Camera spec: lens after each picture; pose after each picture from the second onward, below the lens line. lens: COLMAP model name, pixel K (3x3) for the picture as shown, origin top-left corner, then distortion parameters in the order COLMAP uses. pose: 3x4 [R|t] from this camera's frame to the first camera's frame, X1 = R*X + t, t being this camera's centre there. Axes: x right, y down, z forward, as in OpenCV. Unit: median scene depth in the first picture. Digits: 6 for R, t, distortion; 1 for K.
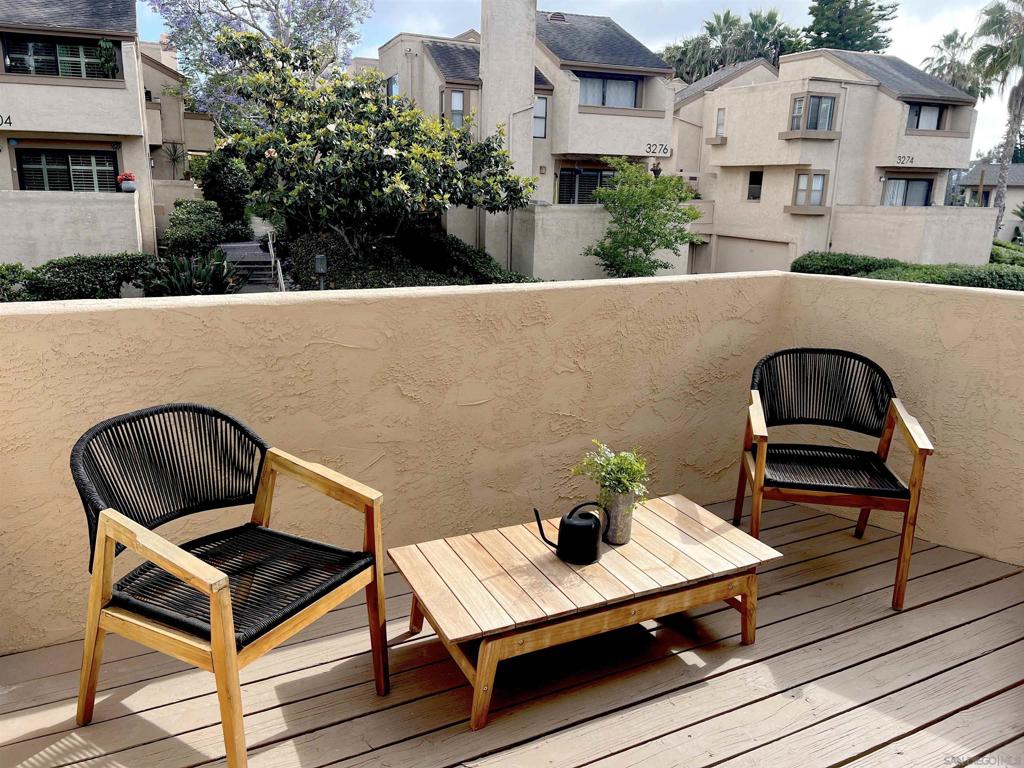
lens RADIAL K [[753.4, 0, 512.0], [0, 753.4, 384.0], [0, 0, 1]] dist [0.033946, -0.001947]
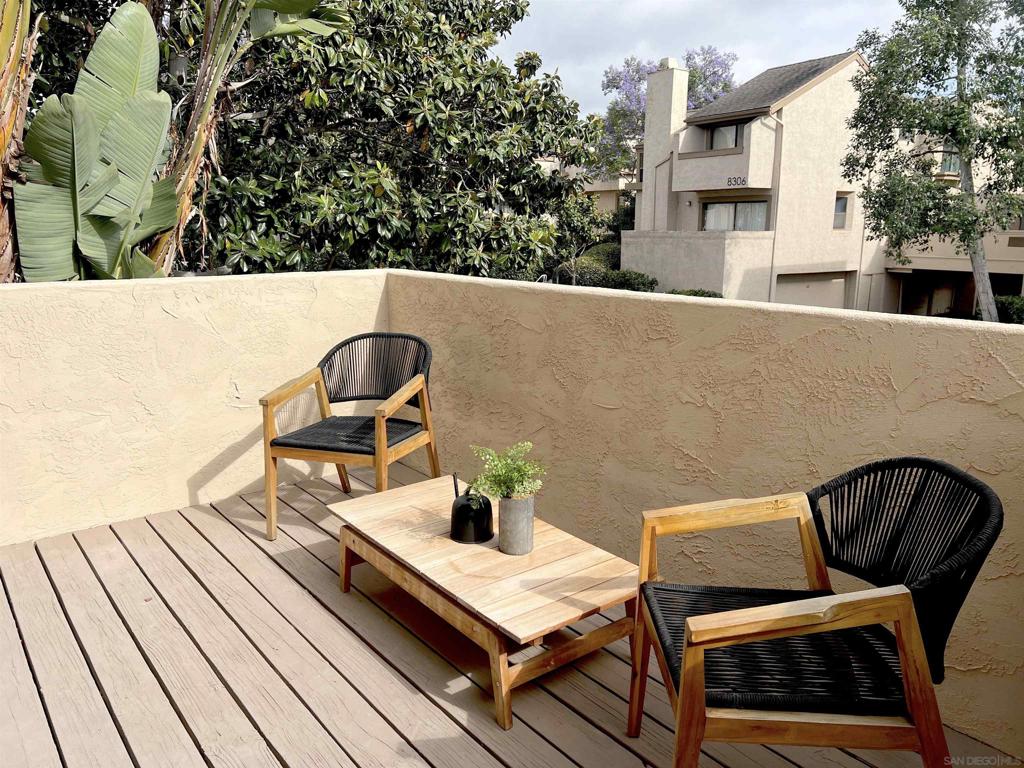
lens RADIAL K [[753.4, 0, 512.0], [0, 753.4, 384.0], [0, 0, 1]] dist [0.033946, -0.001947]
pose [[0.208254, 0.183131, -0.960777, 0.912839], [-0.246235, 0.960492, 0.129704, -0.106192], [0.946572, 0.209566, 0.245120, 0.649322]]
